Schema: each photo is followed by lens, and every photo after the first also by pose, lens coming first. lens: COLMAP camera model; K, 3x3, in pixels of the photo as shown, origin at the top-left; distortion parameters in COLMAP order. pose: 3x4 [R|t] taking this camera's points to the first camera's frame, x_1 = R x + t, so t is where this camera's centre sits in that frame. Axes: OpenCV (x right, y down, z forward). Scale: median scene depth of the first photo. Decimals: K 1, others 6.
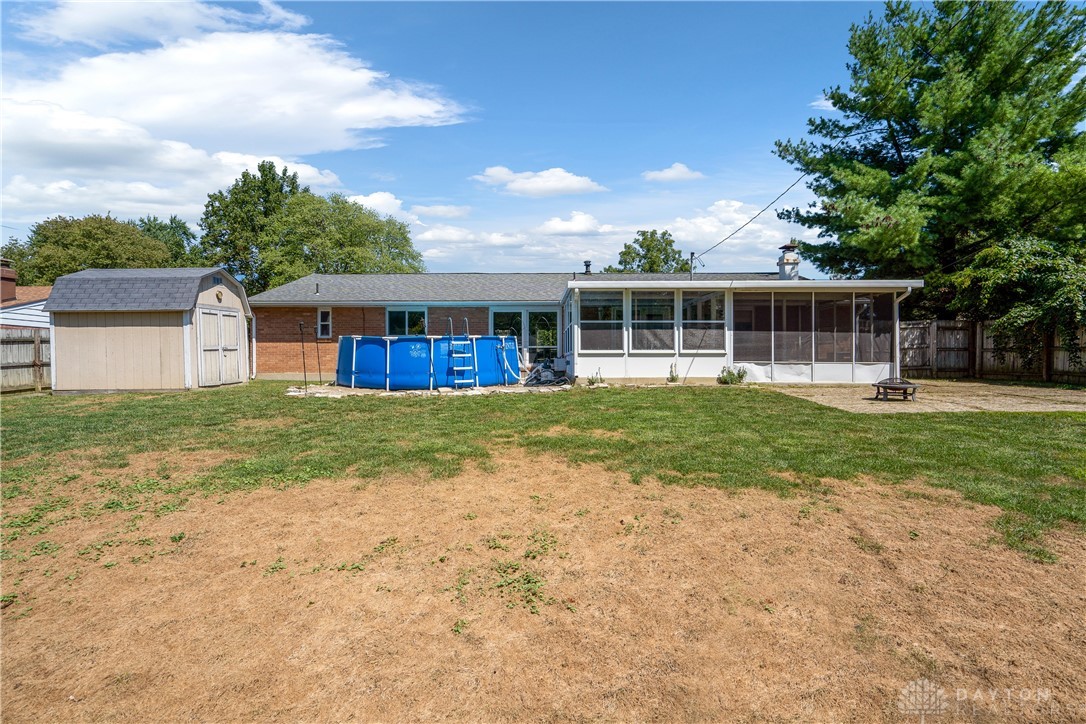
lens RADIAL K [[529.8, 0, 543.1], [0, 529.8, 363.8], [0, 0, 1]] dist [-0.003062, -0.000318]
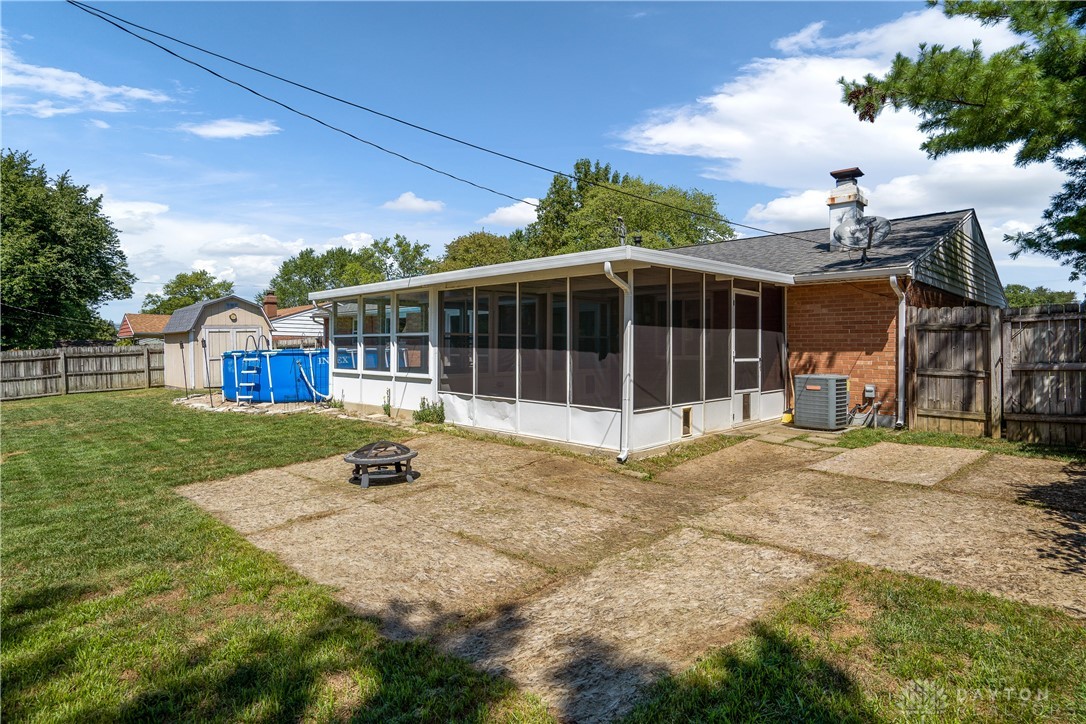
lens RADIAL K [[598.5, 0, 542.1], [0, 598.5, 356.0], [0, 0, 1]] dist [-0.007117, -0.000382]
pose [[0.722493, 0.012304, -0.691269, 1.008168], [-0.008360, 0.999924, 0.009060, -0.058959], [0.691328, -0.000766, 0.722541, 0.520939]]
